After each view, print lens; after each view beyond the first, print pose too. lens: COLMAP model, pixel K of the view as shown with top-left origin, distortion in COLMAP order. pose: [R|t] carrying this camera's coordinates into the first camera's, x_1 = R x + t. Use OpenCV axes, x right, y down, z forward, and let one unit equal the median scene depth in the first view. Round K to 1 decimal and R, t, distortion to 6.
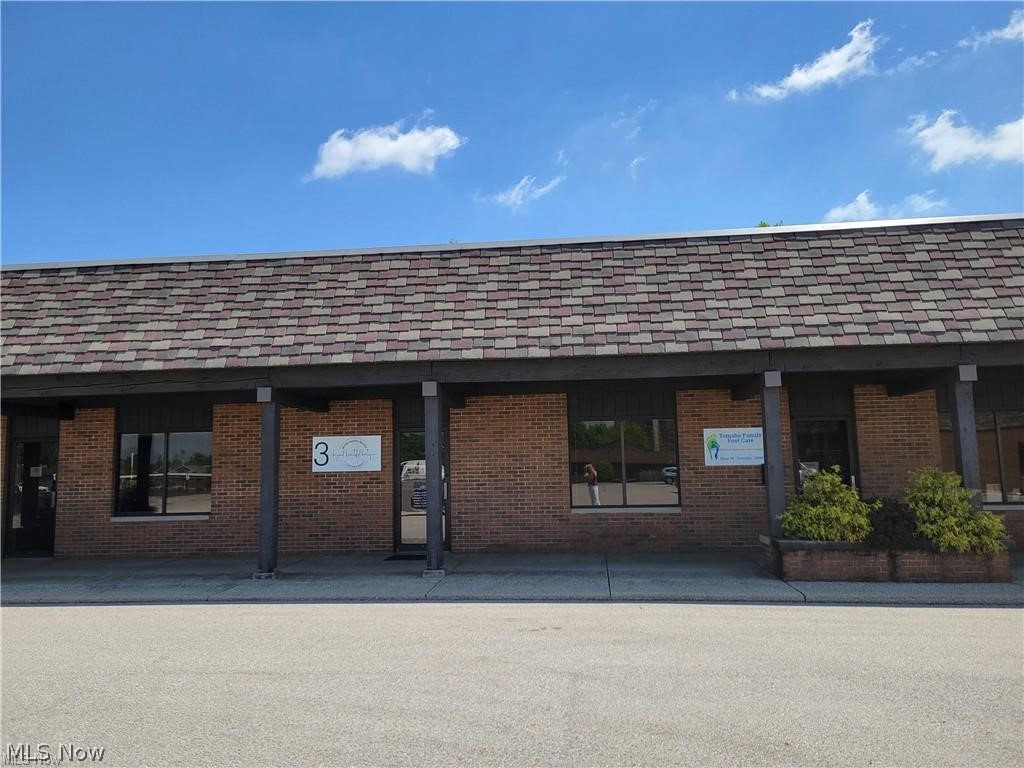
lens RADIAL K [[762.2, 0, 512.0], [0, 762.2, 384.0], [0, 0, 1]] dist [0.055496, -0.023890]
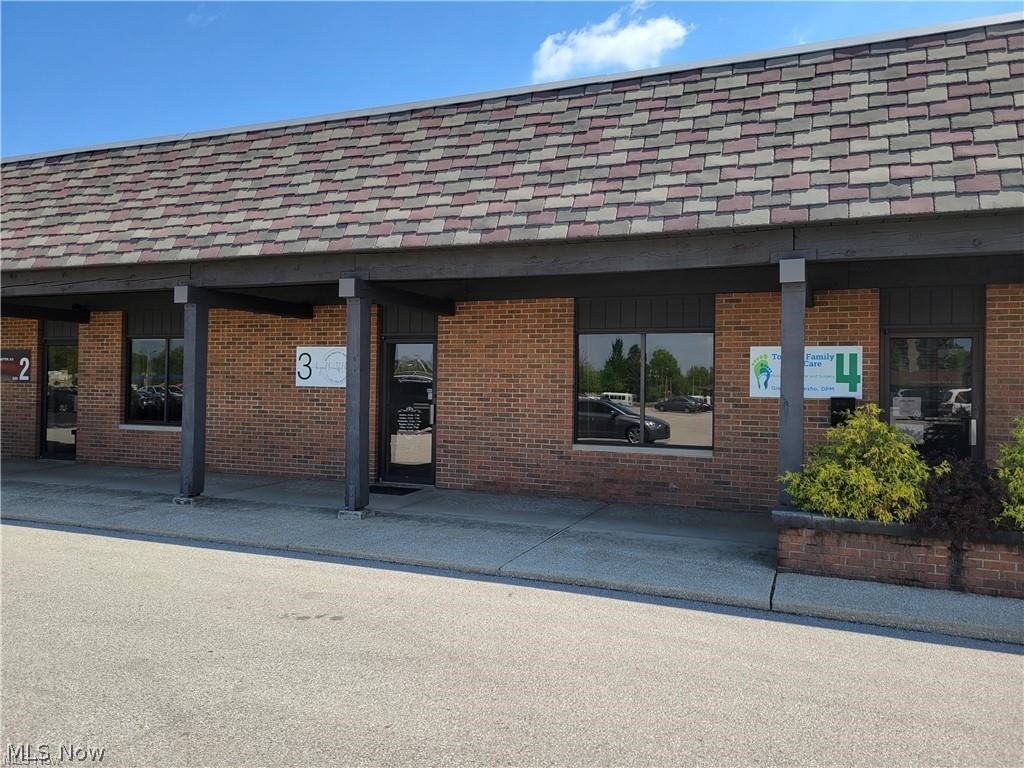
lens RADIAL K [[769.5, 0, 512.8], [0, 769.5, 379.4], [0, 0, 1]] dist [0.054710, -0.029898]
pose [[0.957942, 0.033344, -0.285019, 0.273450], [-0.004555, 0.994868, 0.101080, 0.018244], [0.286926, -0.095530, 0.953177, 0.257353]]
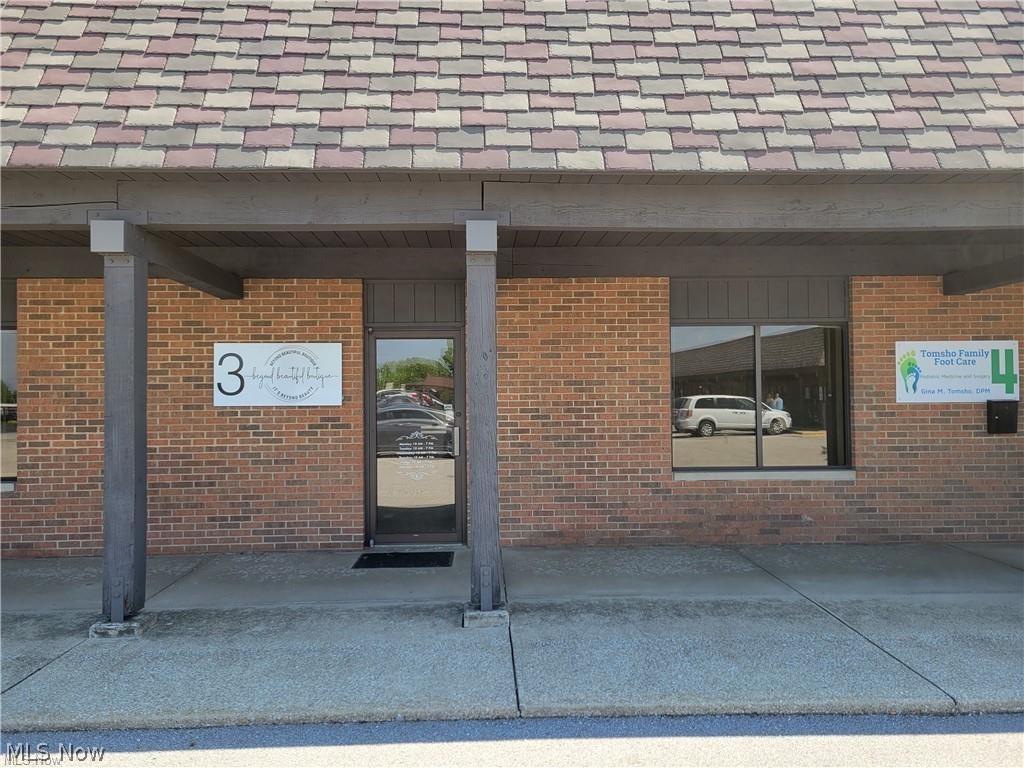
lens RADIAL K [[762.2, 0, 512.0], [0, 762.2, 384.0], [0, 0, 1]] dist [0.055496, -0.023890]
pose [[0.990453, 0.013549, 0.137182, -0.144347], [-0.025581, 0.995938, 0.086329, 0.052902], [-0.135455, -0.089014, 0.986777, 0.494300]]
